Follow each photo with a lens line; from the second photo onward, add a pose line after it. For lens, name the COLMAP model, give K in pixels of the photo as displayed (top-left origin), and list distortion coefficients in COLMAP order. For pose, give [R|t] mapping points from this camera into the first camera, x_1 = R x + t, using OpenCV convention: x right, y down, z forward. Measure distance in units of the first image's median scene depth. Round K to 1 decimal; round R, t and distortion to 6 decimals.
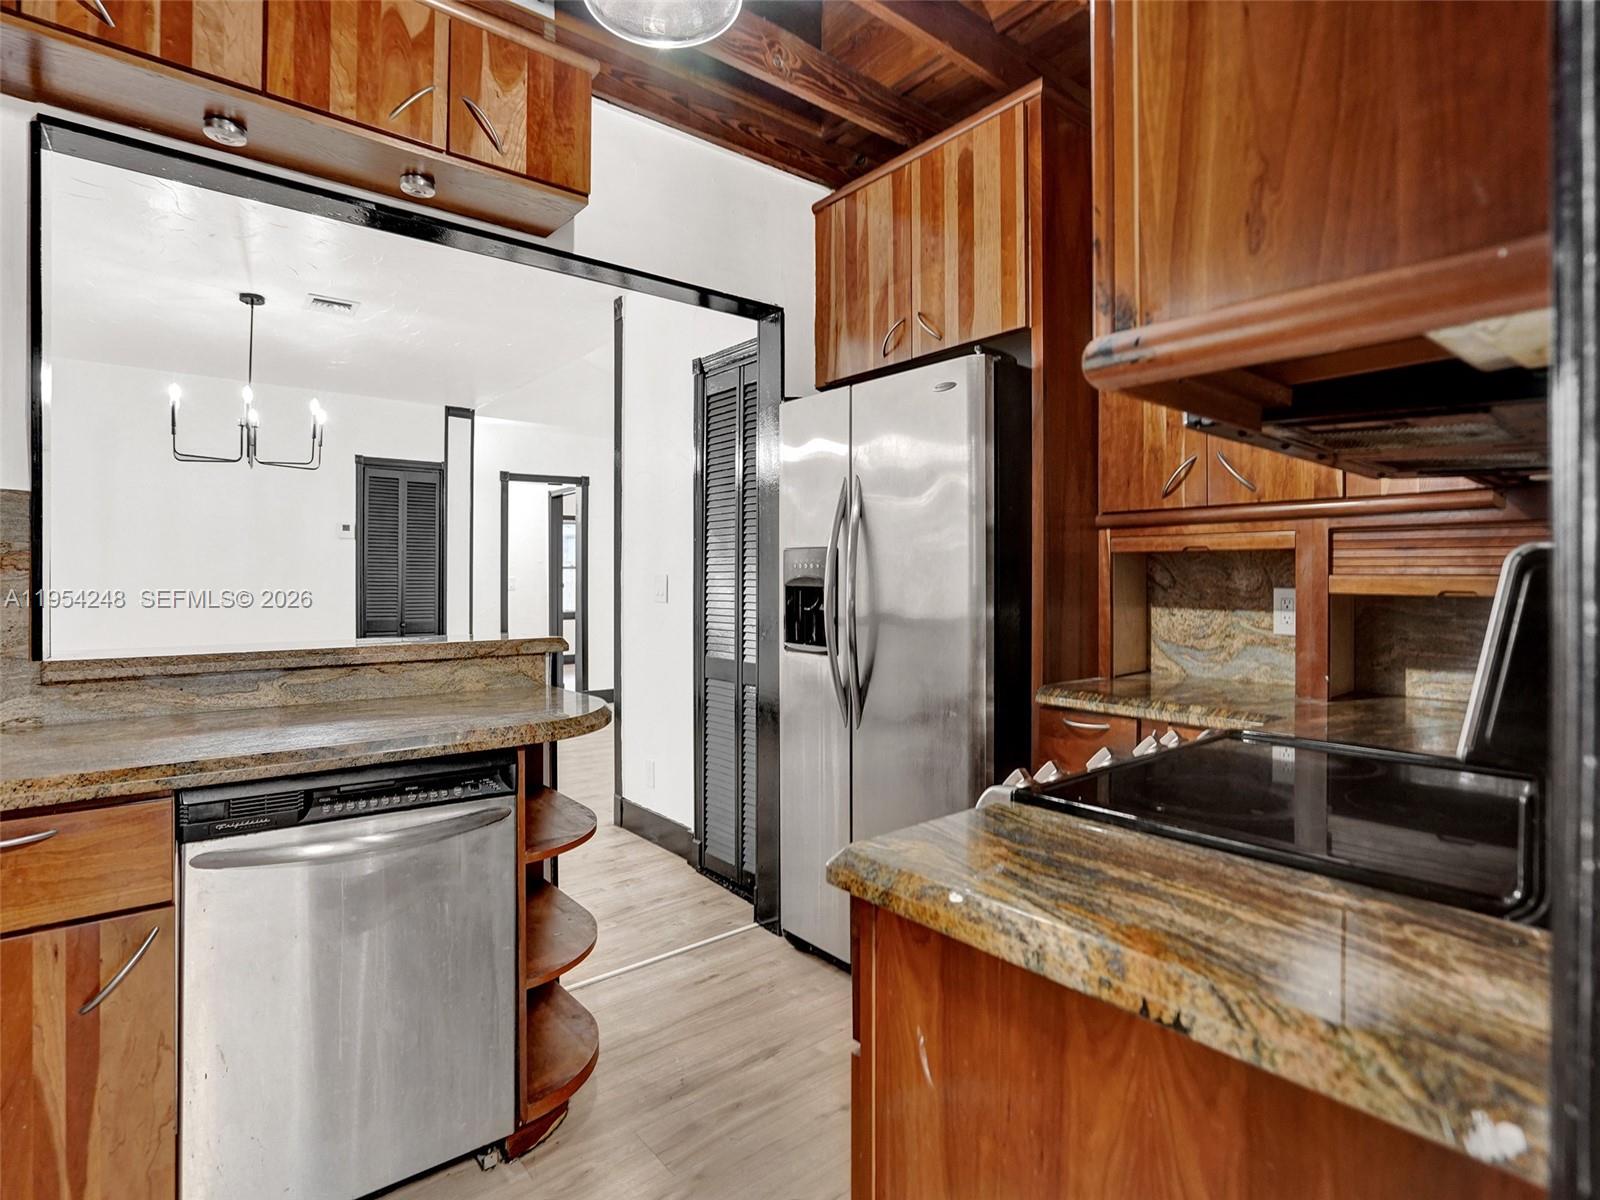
lens RADIAL K [[815.1, 0, 794.9], [0, 815.1, 579.3], [0, 0, 1]] dist [-0.047554, 0.020689]
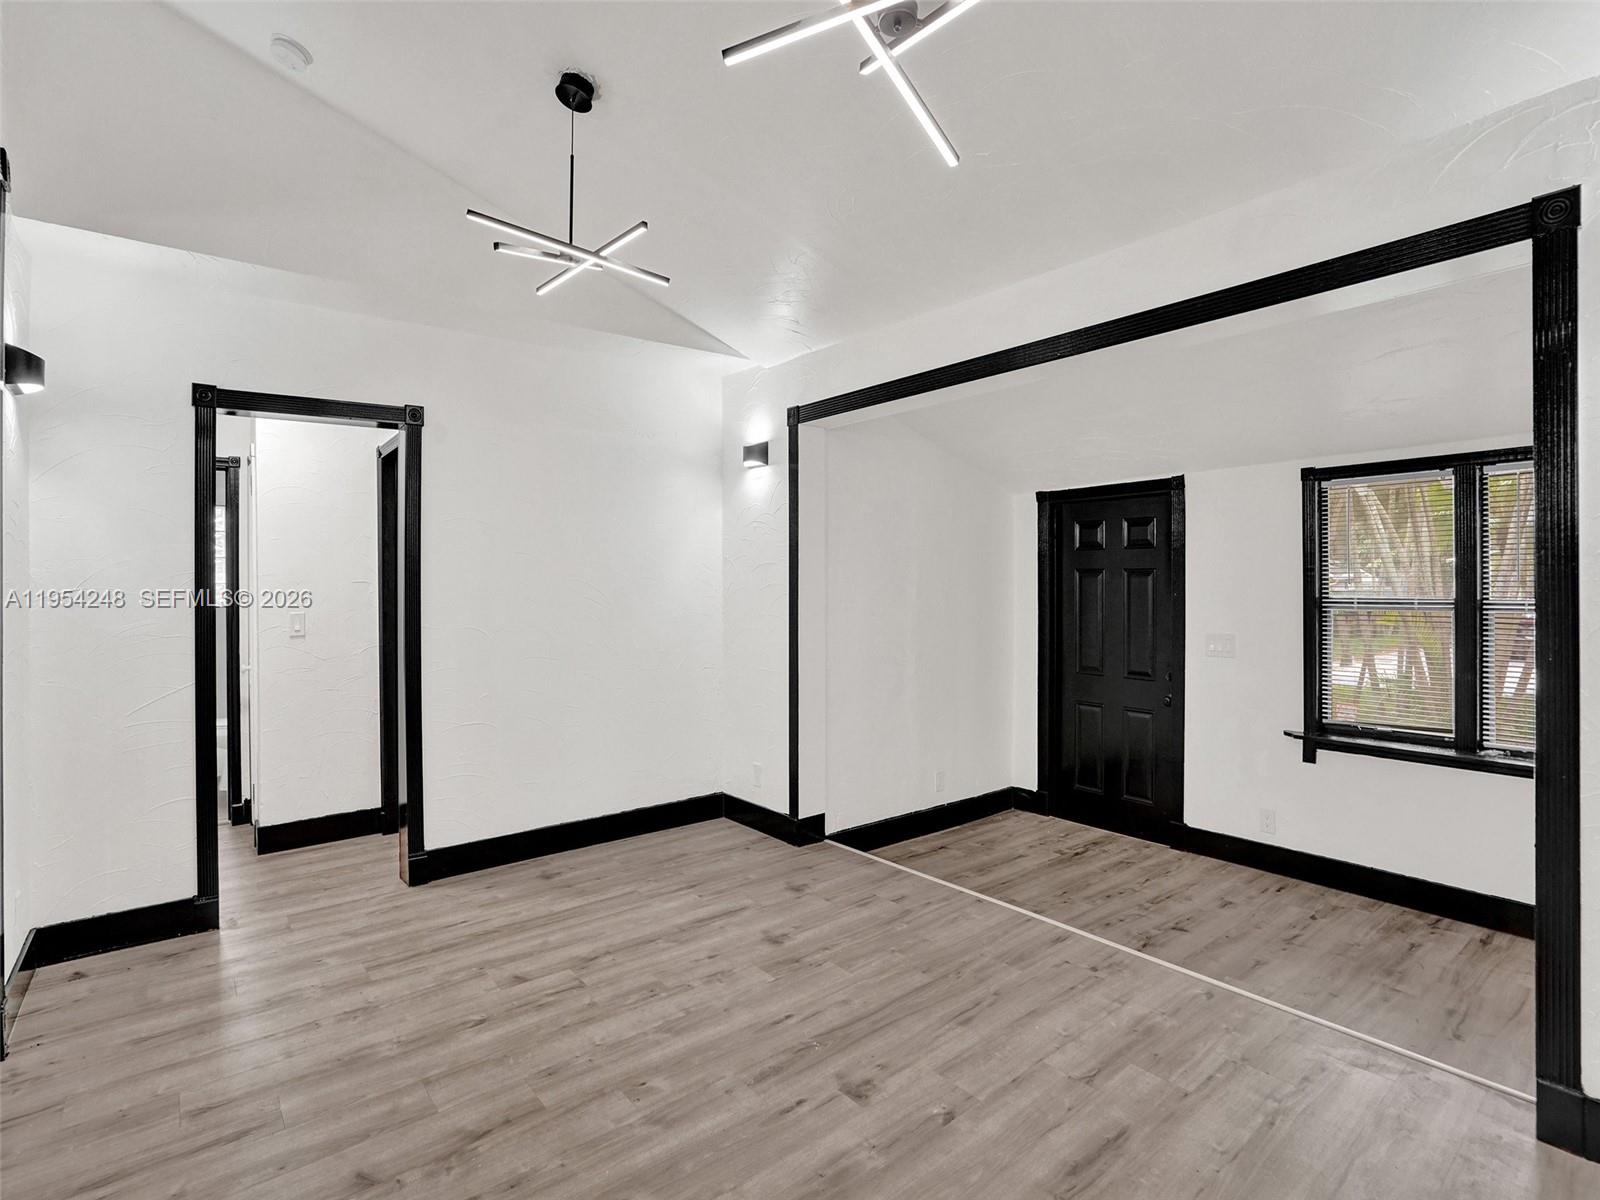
lens RADIAL K [[786.4, 0, 823.0], [0, 786.4, 593.8], [0, 0, 1]] dist [-0.047593, 0.017557]
pose [[0.999663, -0.010789, 0.023601, -0.094171], [0.010395, 0.999805, 0.016788, -0.083854], [-0.023777, -0.016537, 0.999580, 2.297039]]
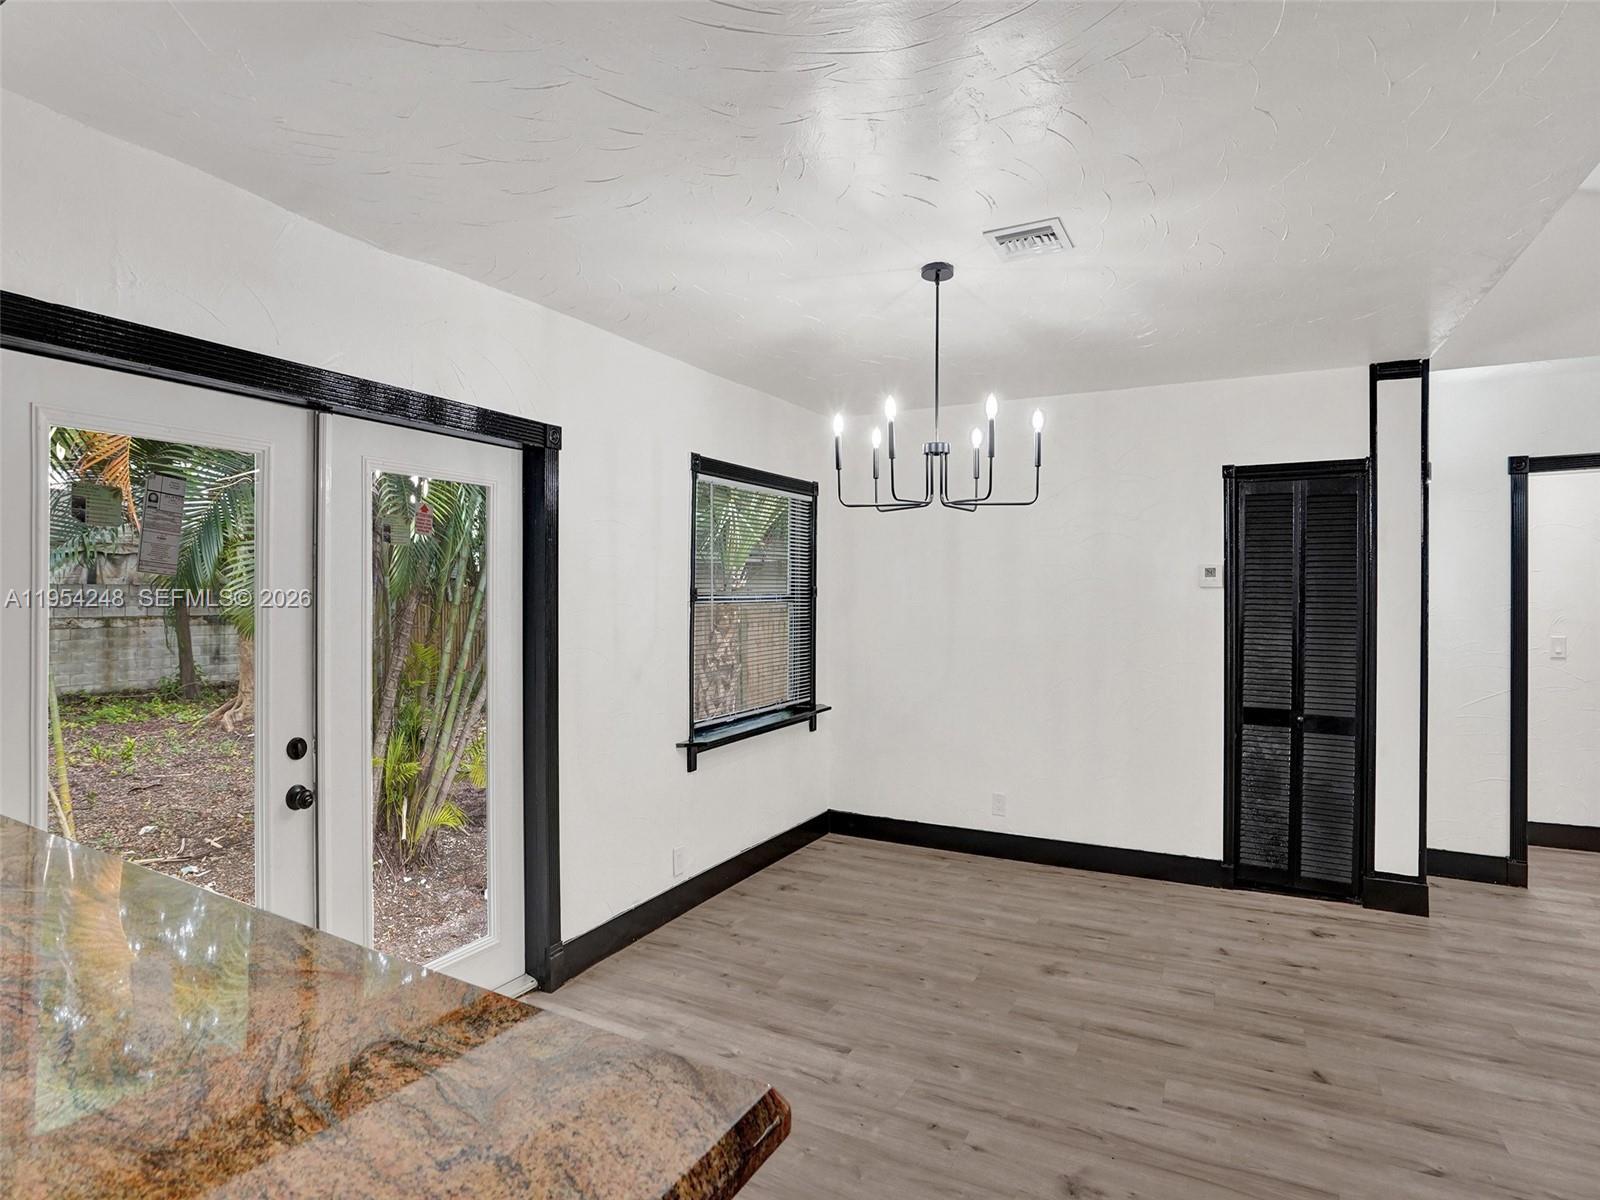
lens RADIAL K [[836.8, 0, 800.0], [0, 836.8, 600.0], [0, 0, 1]] dist [-0.052123, 0.024395]
pose [[0.396318, 0.000852, -0.918113, -0.124732], [0.002460, 0.999995, 0.001990, -0.136537], [0.918110, -0.003047, 0.396314, 1.259217]]
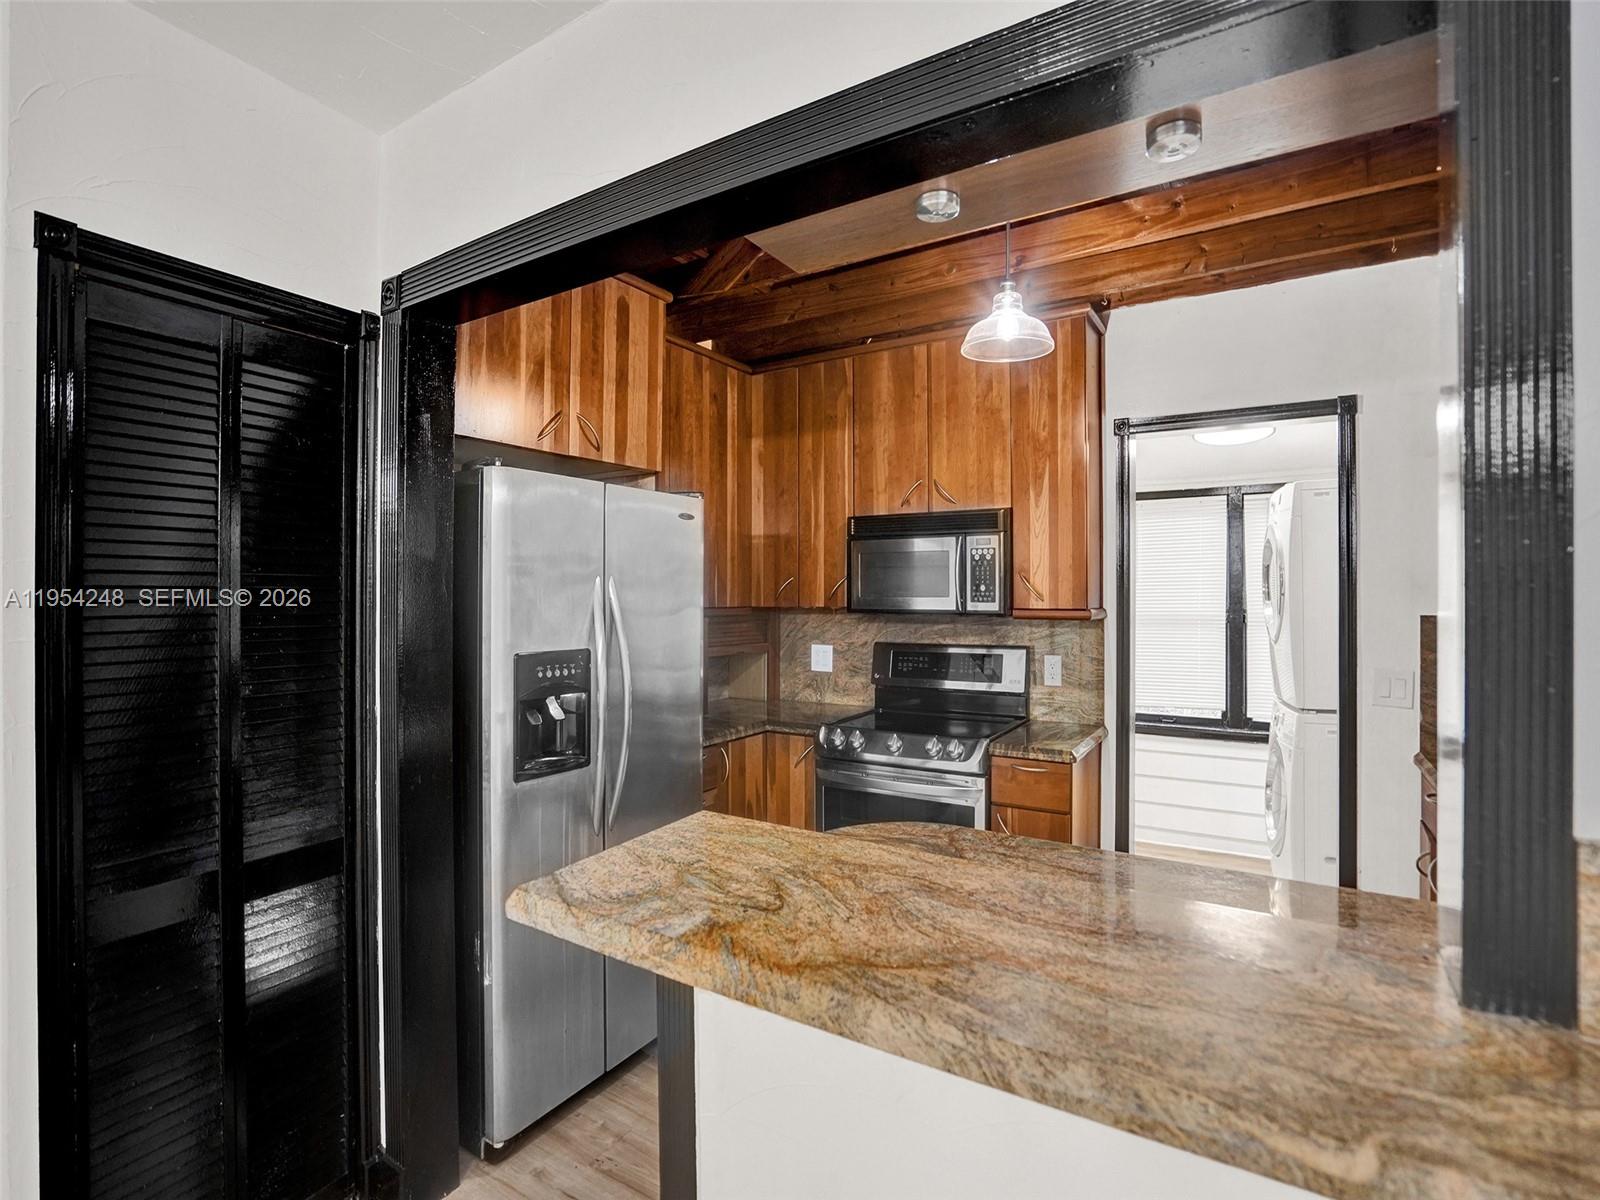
lens RADIAL K [[786.4, 0, 823.0], [0, 786.4, 593.8], [0, 0, 1]] dist [-0.047593, 0.017557]
pose [[-0.357957, -0.006880, 0.933713, -1.127641], [-0.004907, 0.999973, 0.005487, -0.136016], [-0.933725, -0.002618, -0.357981, 1.395189]]
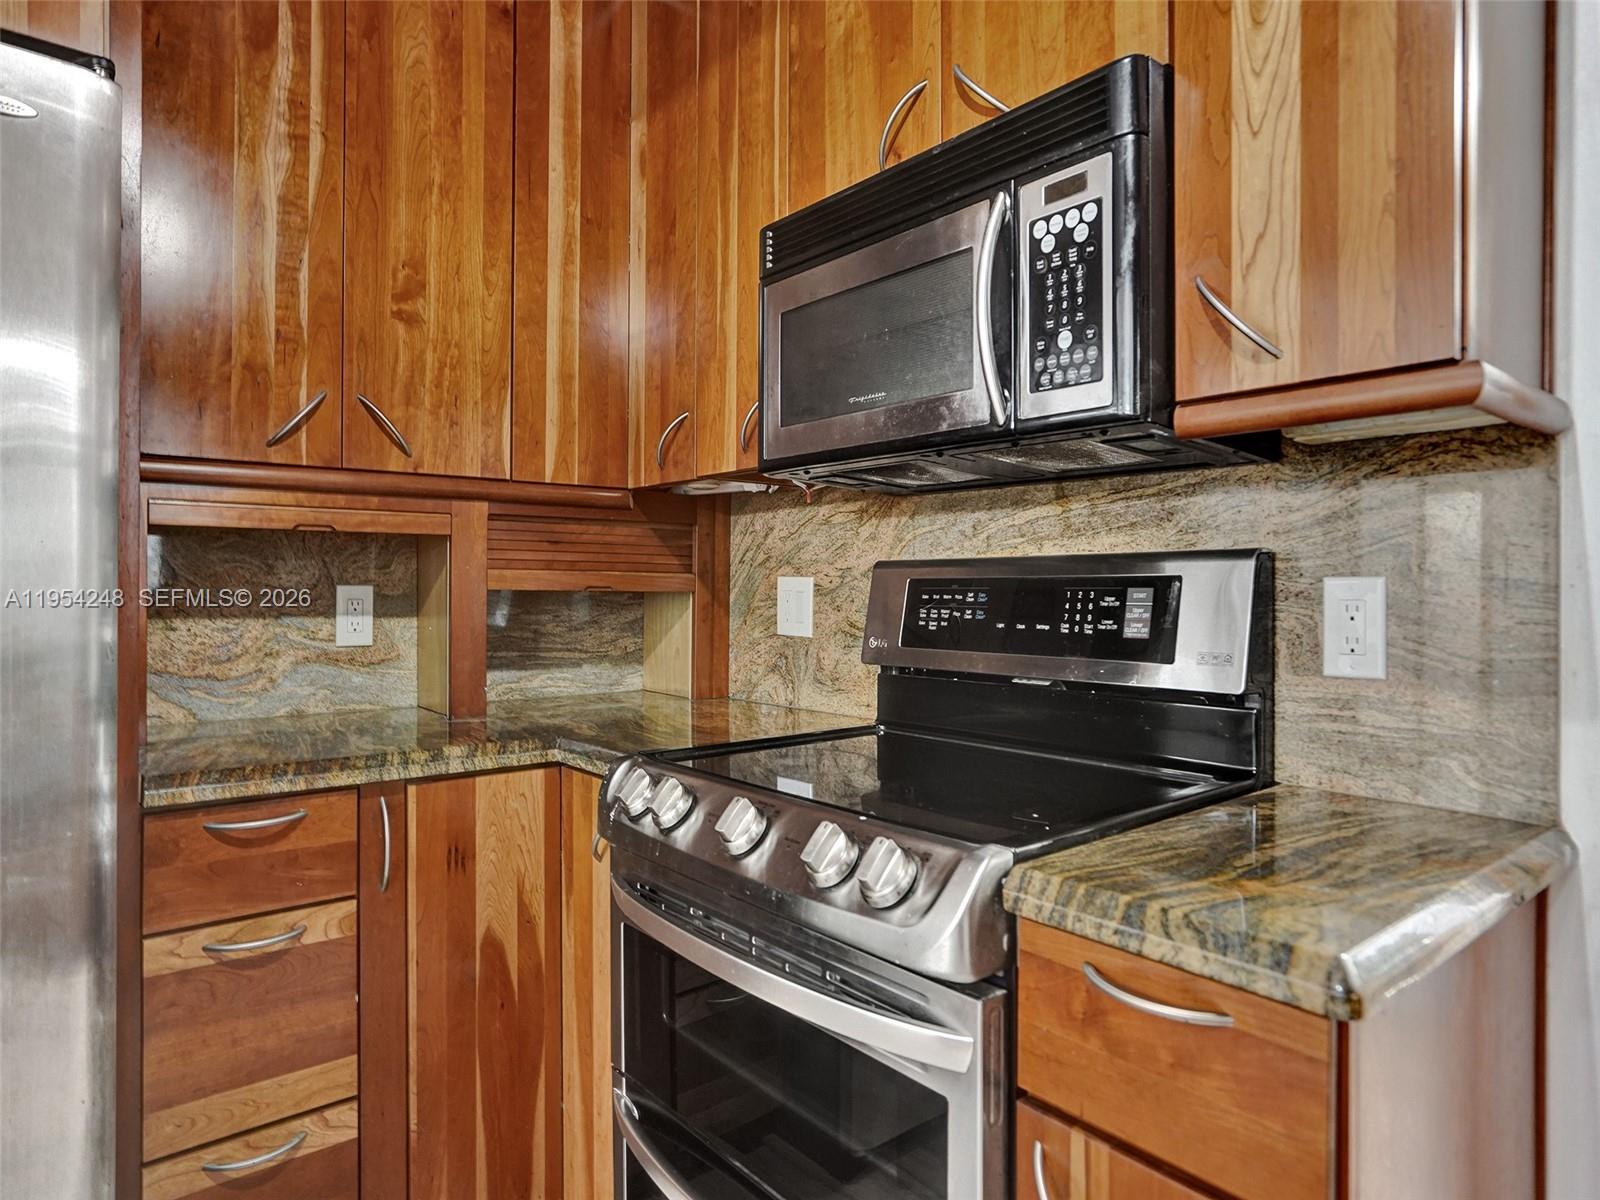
lens RADIAL K [[935.1, 0, 800.0], [0, 935.1, 600.0], [0, 0, 1]] dist [-0.031836, 0.000672]
pose [[0.008645, -0.018789, 0.999786, -0.331561], [-0.002035, 0.999821, 0.018808, 0.009039], [-0.999961, -0.002197, 0.008605, 0.678703]]
